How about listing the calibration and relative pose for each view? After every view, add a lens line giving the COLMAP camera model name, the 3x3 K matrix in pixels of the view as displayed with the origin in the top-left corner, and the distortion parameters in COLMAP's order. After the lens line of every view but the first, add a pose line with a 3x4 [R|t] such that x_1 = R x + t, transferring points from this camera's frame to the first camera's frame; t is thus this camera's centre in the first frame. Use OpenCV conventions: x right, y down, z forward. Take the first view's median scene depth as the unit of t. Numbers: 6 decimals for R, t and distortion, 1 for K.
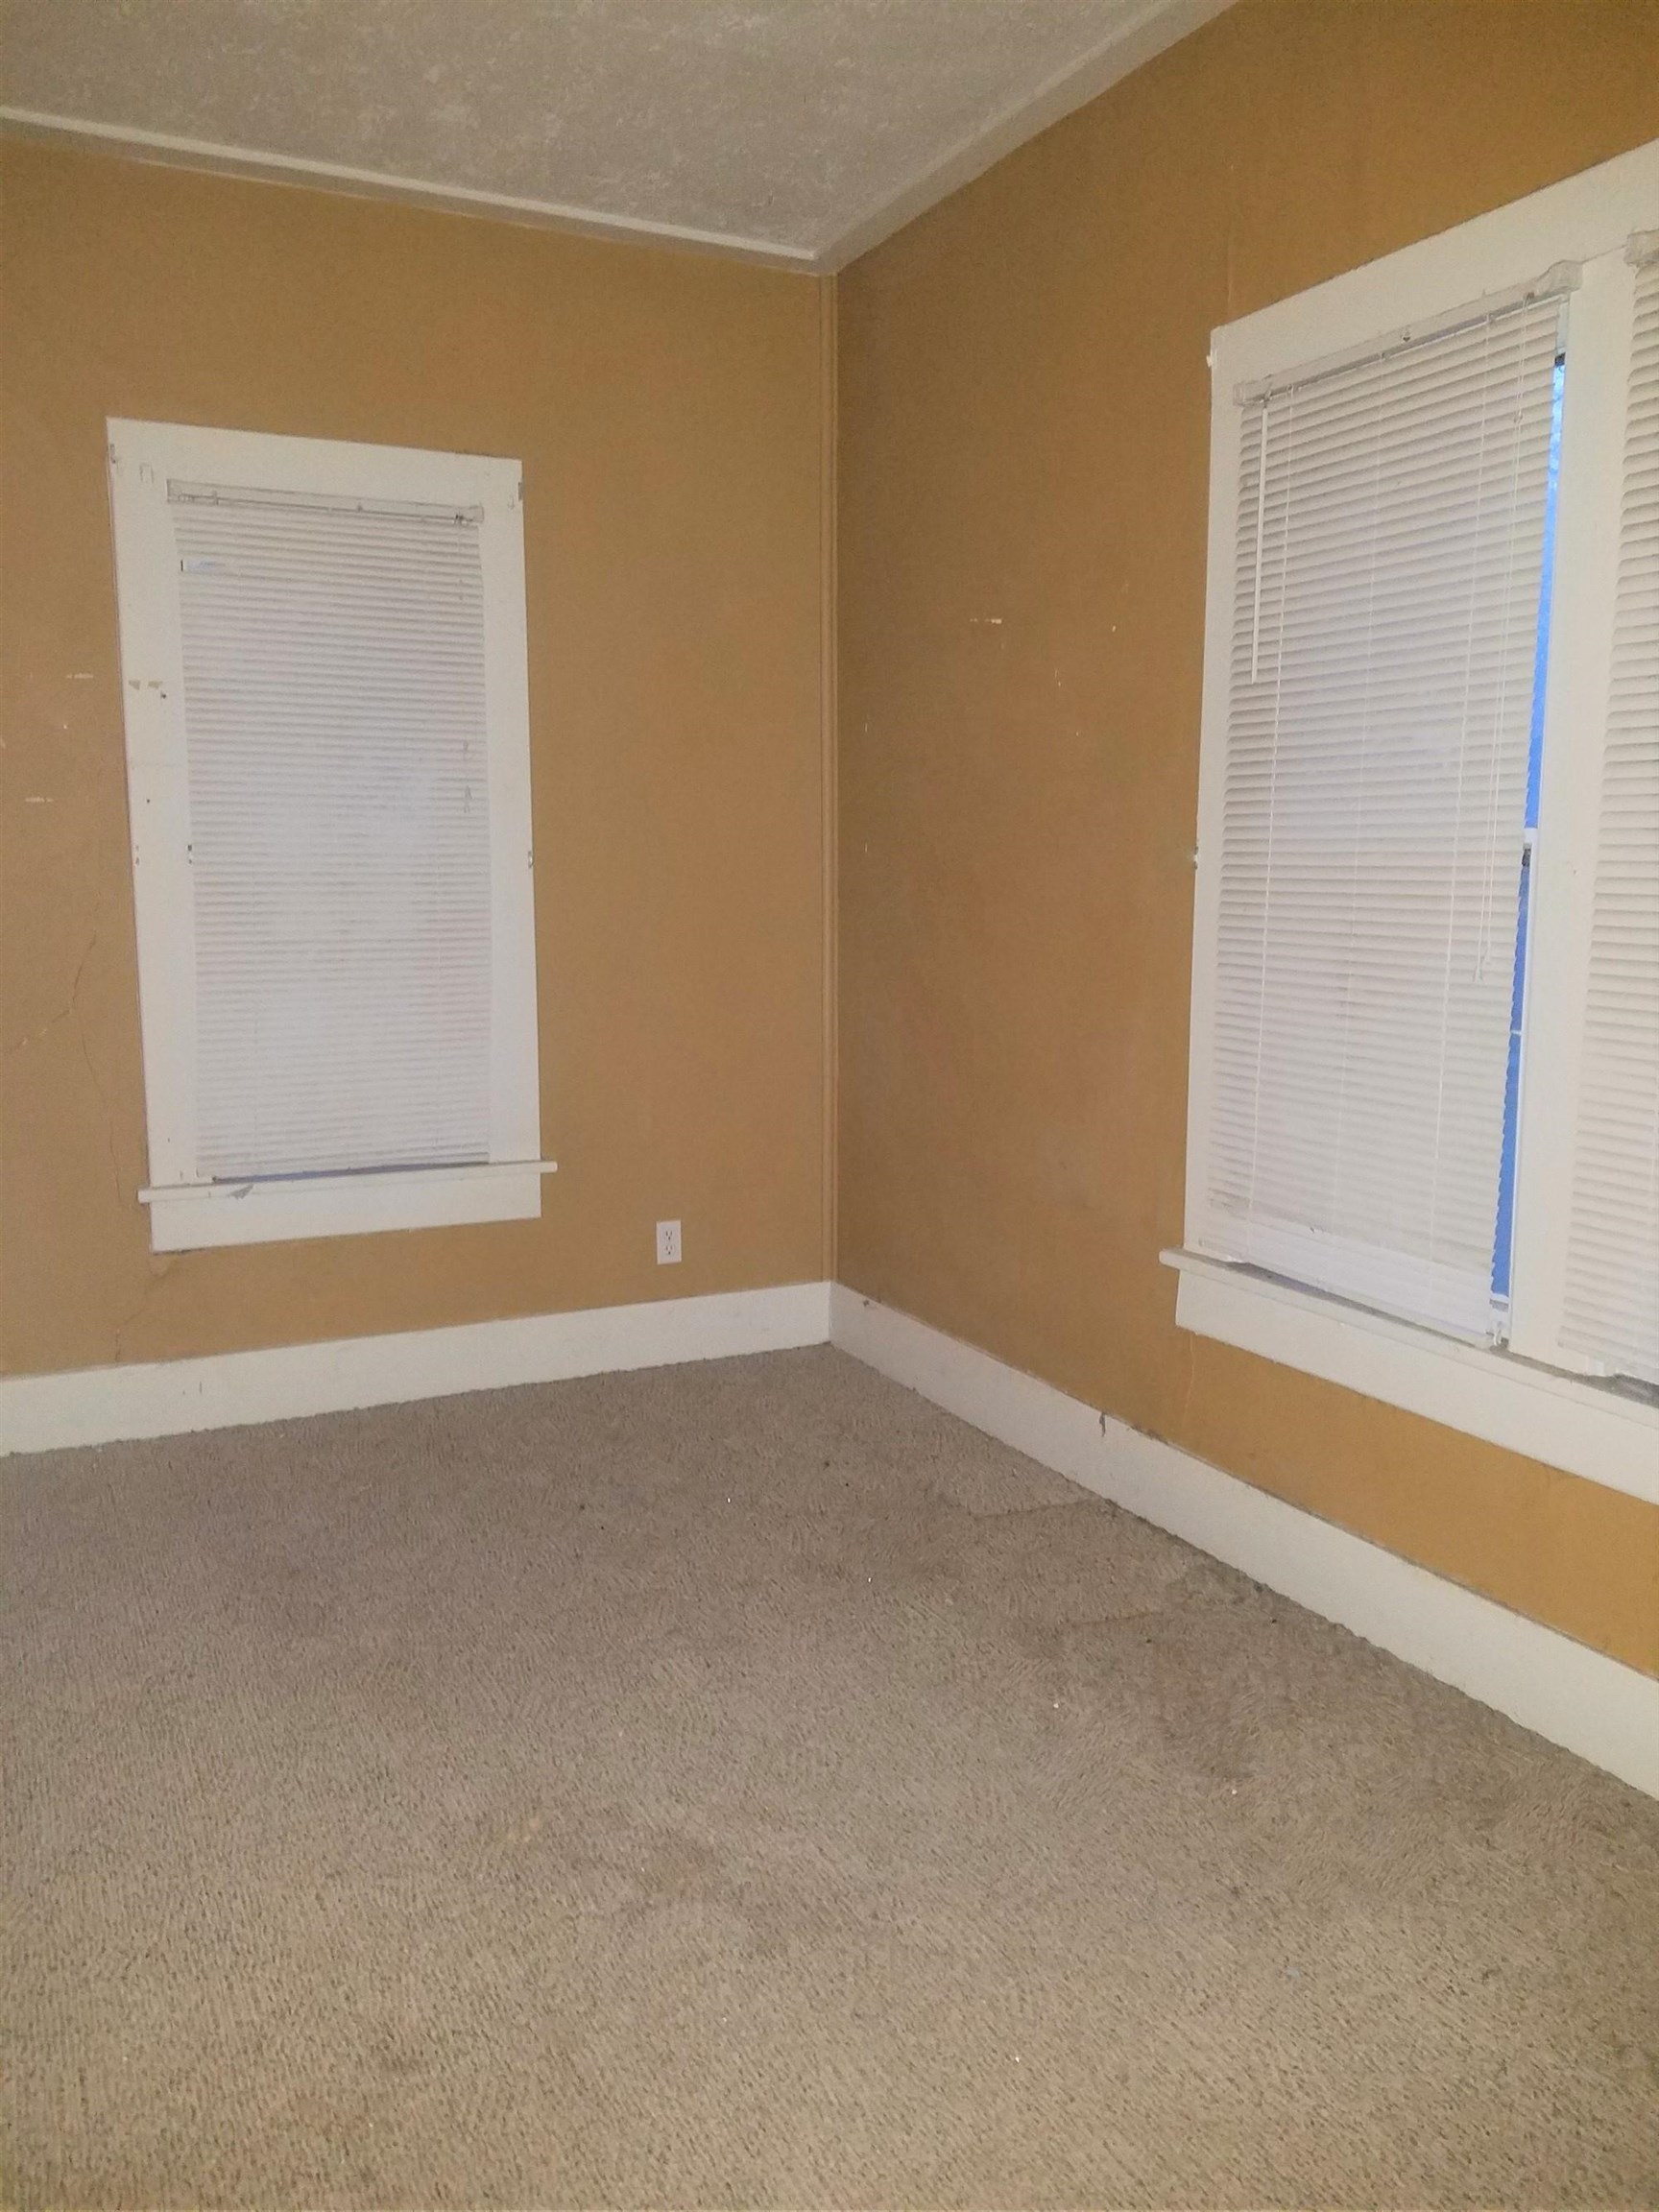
lens RADIAL K [[1733.4, 0, 828.1], [0, 1733.4, 1118.4], [0, 0, 1]] dist [0.098566, -0.155022]
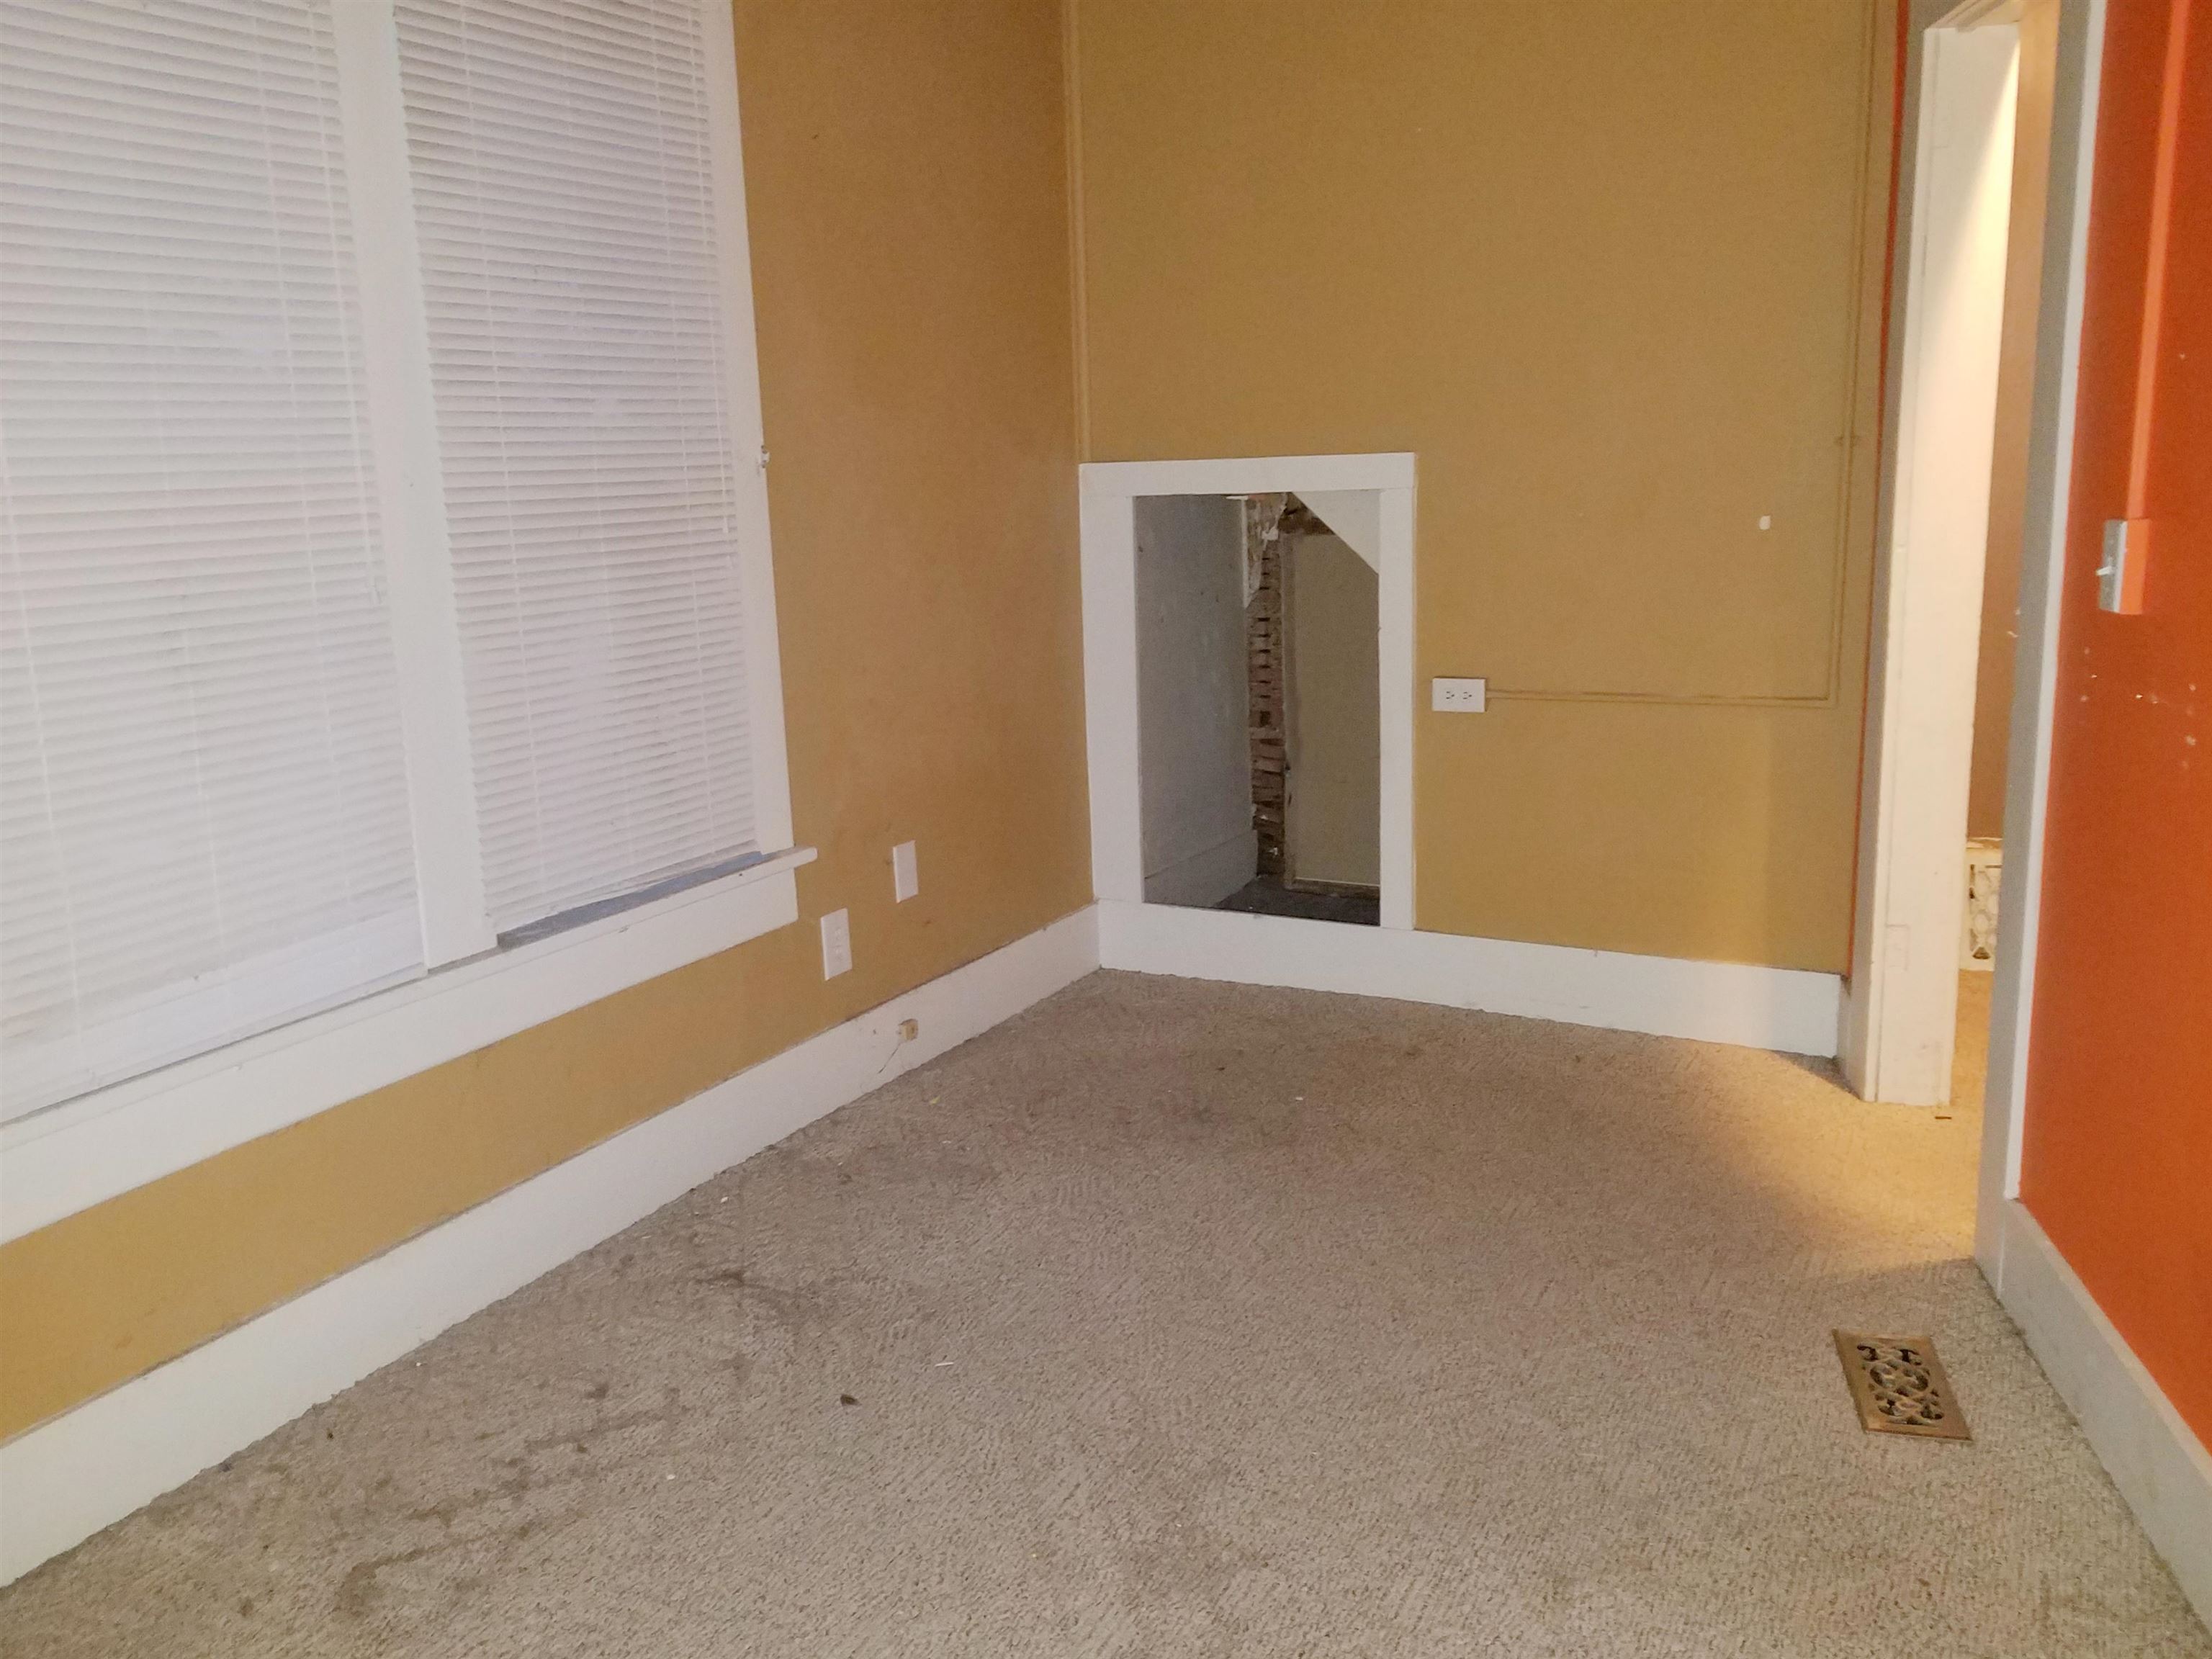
lens RADIAL K [[1733.4, 0, 1088.5], [0, 1733.4, 852.1], [0, 0, 1]] dist [0.098566, -0.155022]
pose [[-0.581567, -0.154945, 0.798606, -0.593292], [0.163814, 0.939278, 0.301532, -0.163510], [-0.796834, 0.306184, -0.520871, 1.140084]]
